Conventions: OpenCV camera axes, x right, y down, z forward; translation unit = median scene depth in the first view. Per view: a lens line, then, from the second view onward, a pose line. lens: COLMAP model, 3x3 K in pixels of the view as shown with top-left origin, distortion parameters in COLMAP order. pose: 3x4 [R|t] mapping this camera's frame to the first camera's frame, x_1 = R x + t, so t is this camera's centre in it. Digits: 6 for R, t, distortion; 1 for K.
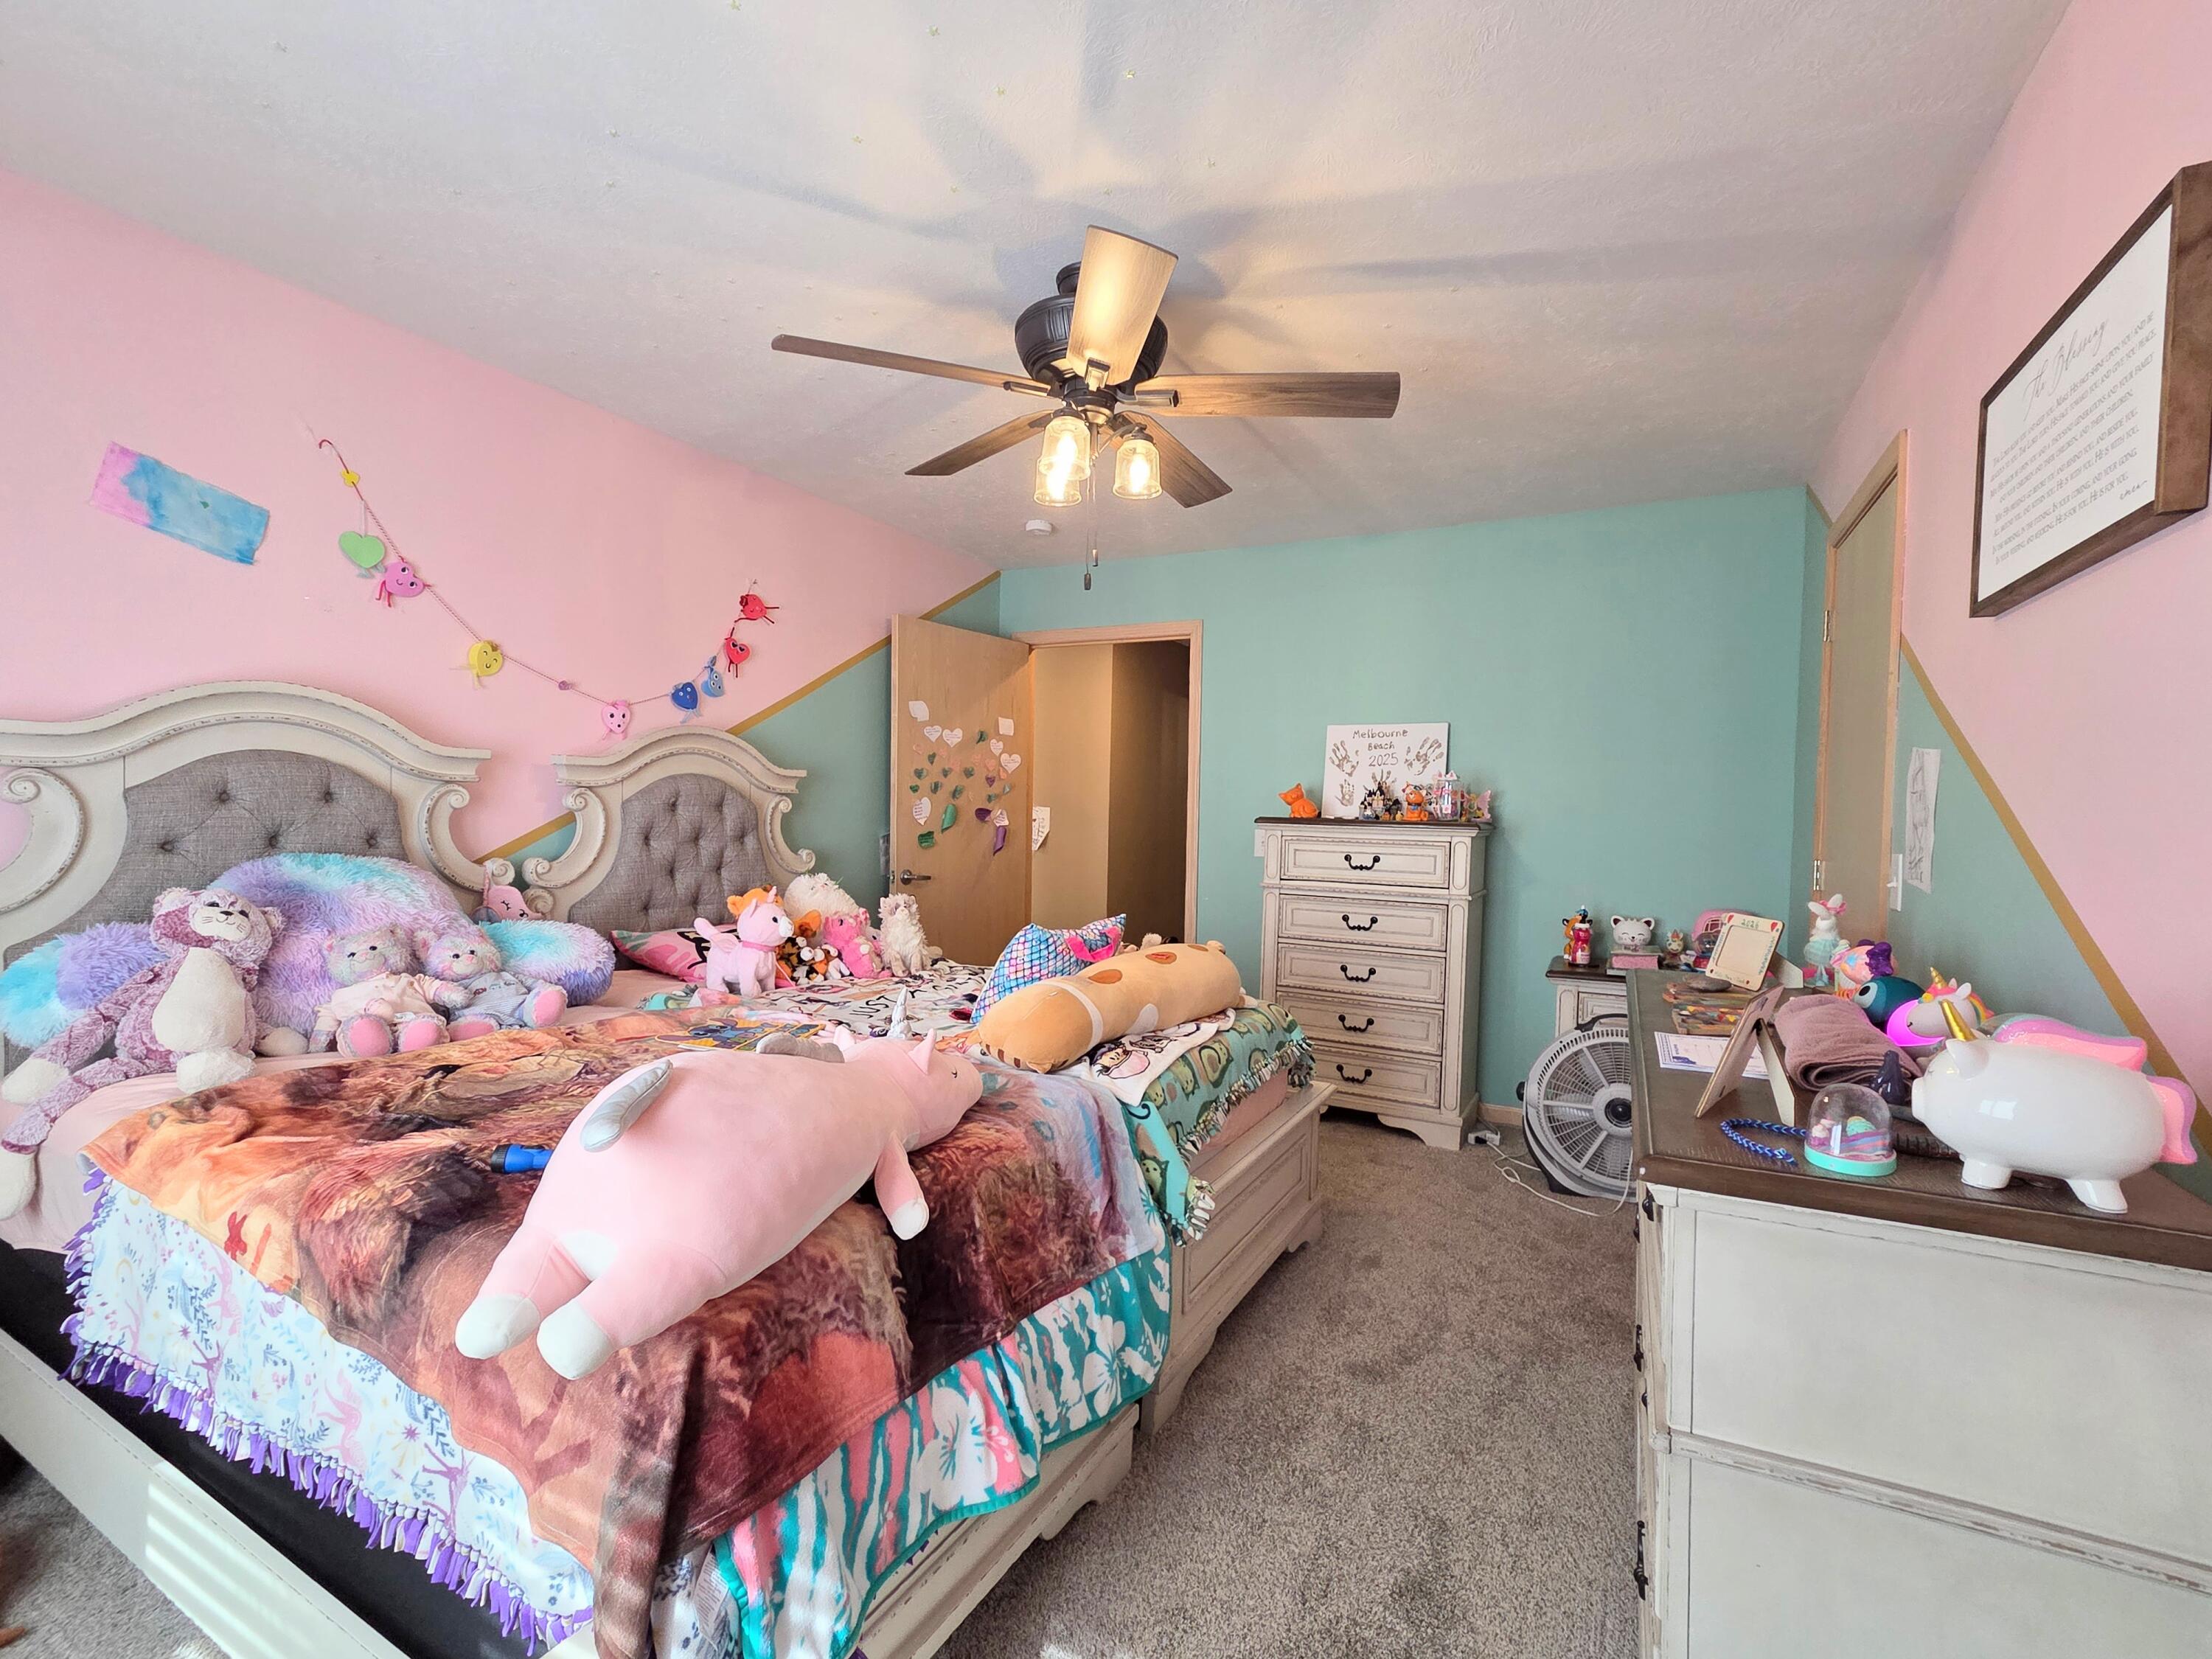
lens RADIAL K [[977.5, 0, 1128.3], [0, 977.5, 839.4], [0, 0, 1]] dist [0.003672, -0.001504]
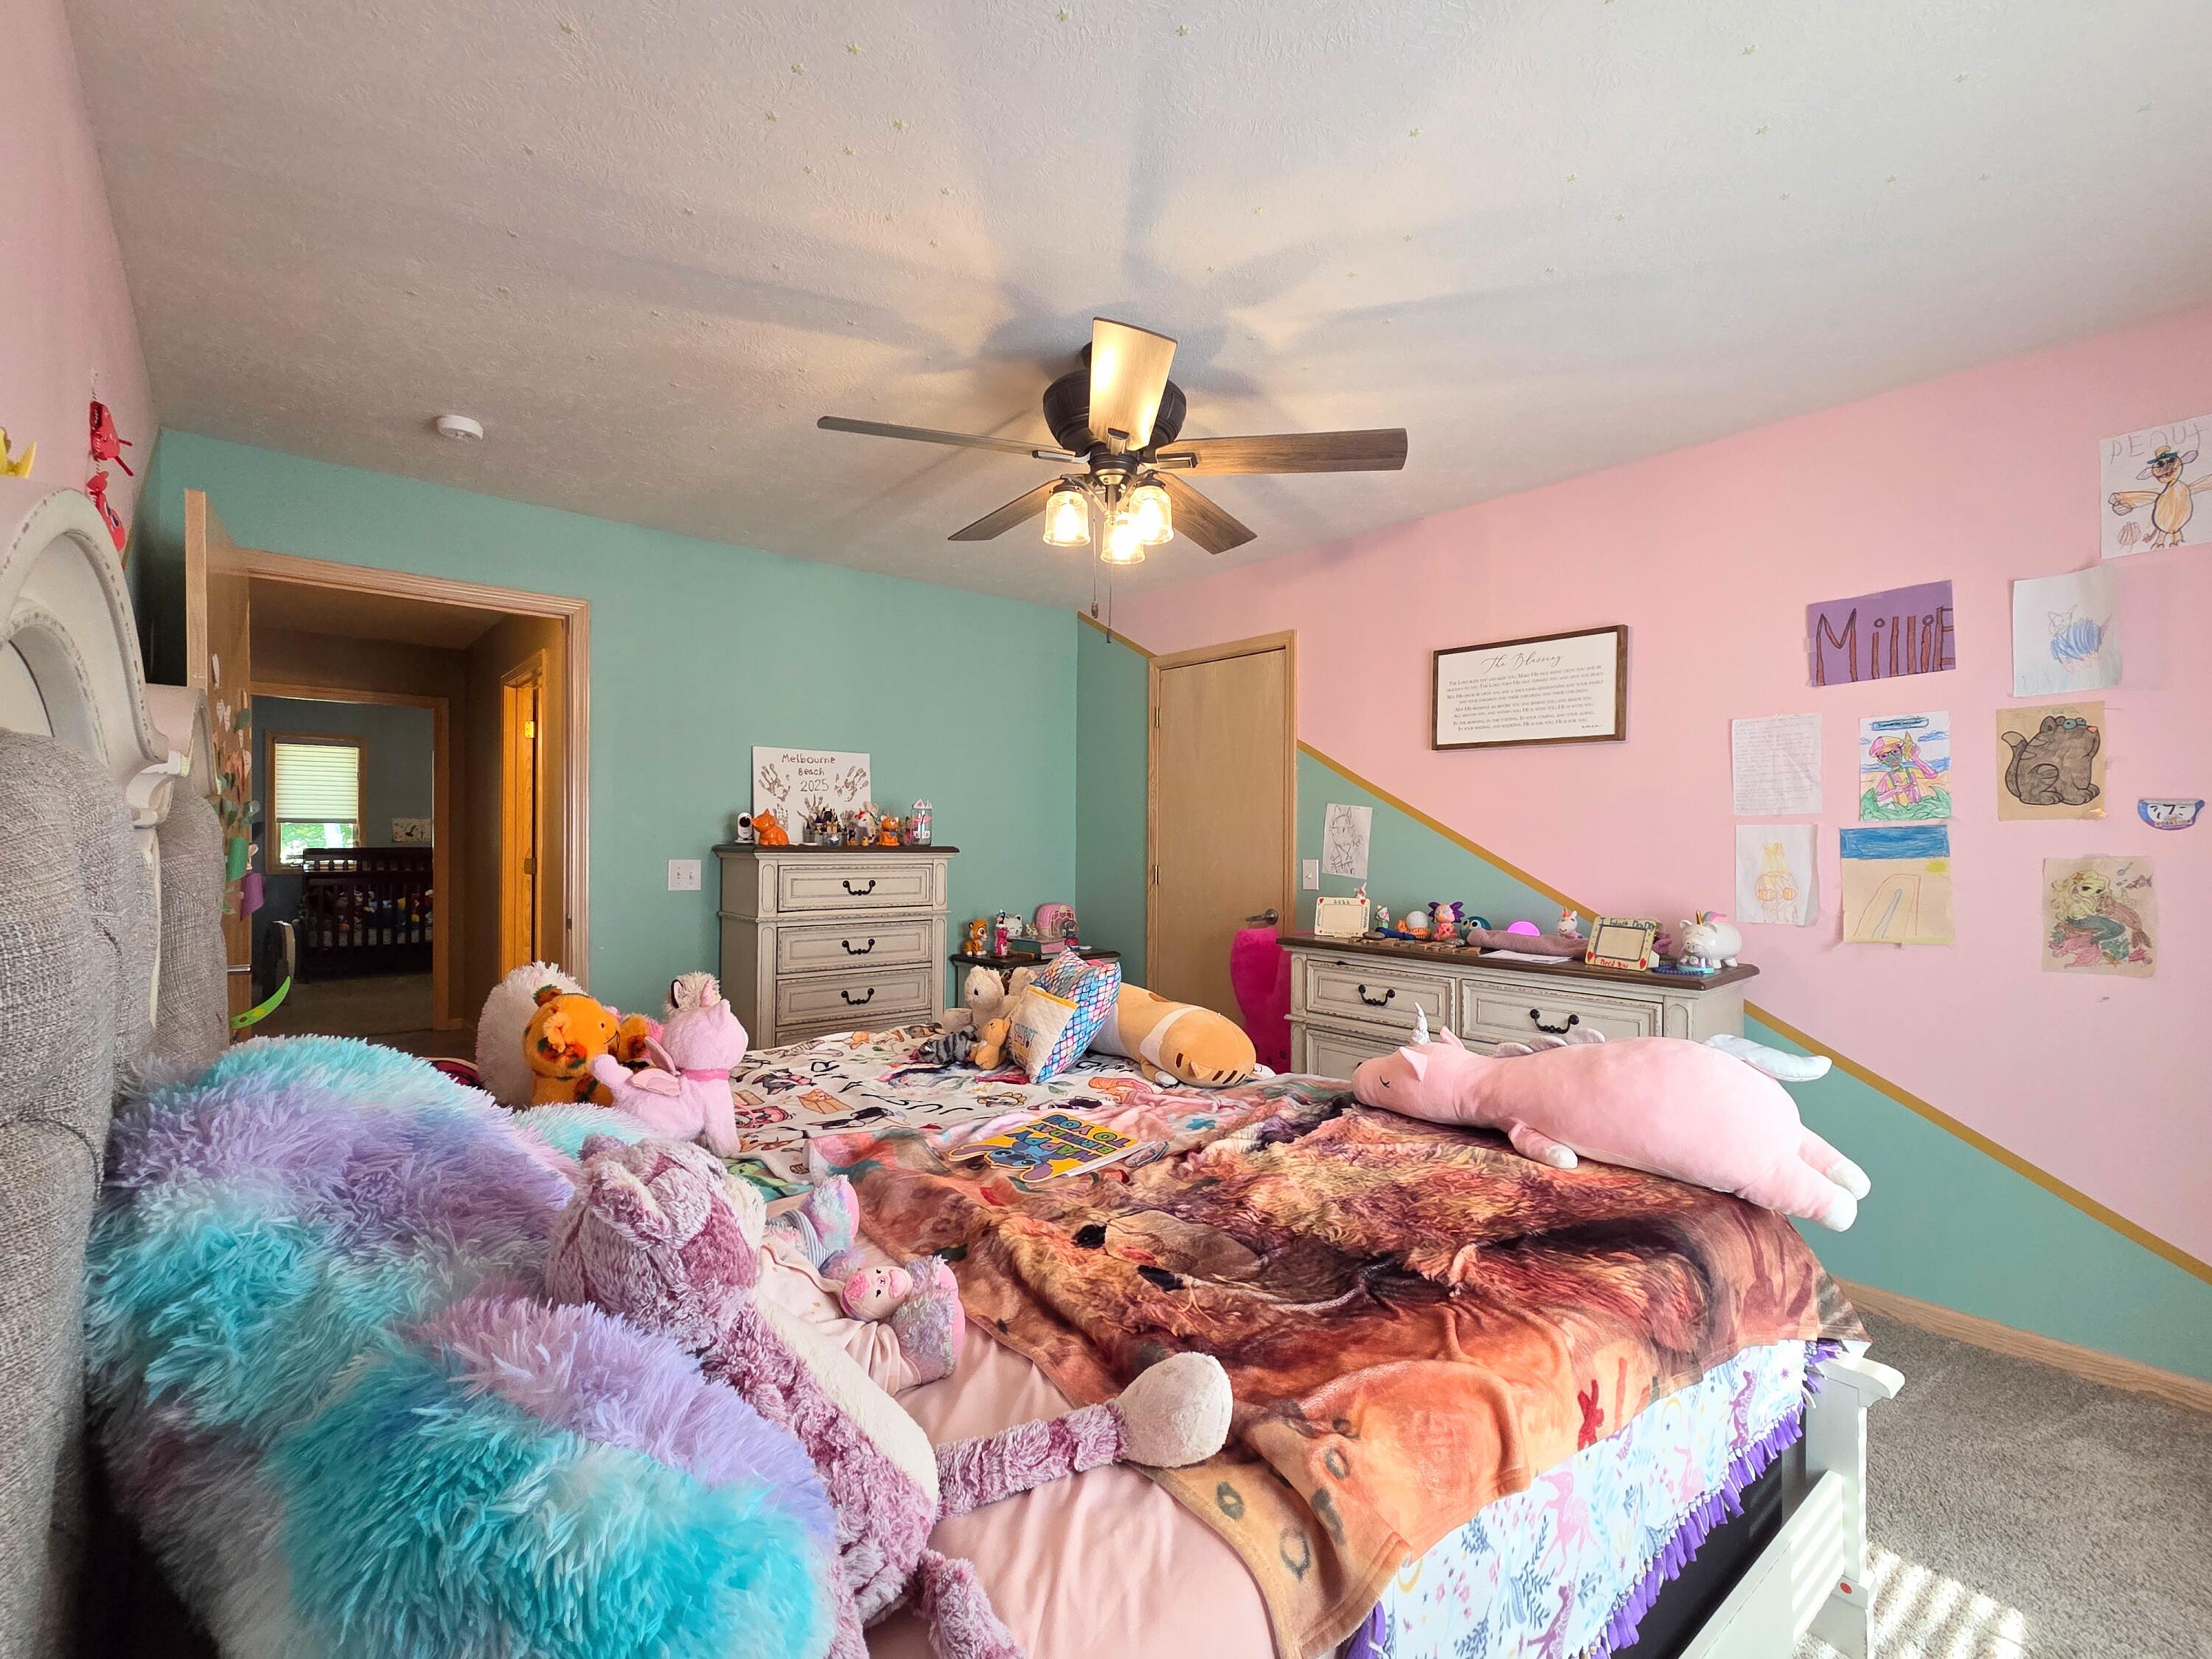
lens RADIAL K [[977.5, 0, 1128.3], [0, 977.5, 839.4], [0, 0, 1]] dist [0.003672, -0.001504]
pose [[0.390600, -0.023956, 0.920249, -0.584286], [0.027537, 0.999518, 0.014332, -0.033551], [-0.920149, 0.019743, 0.391071, 0.330528]]
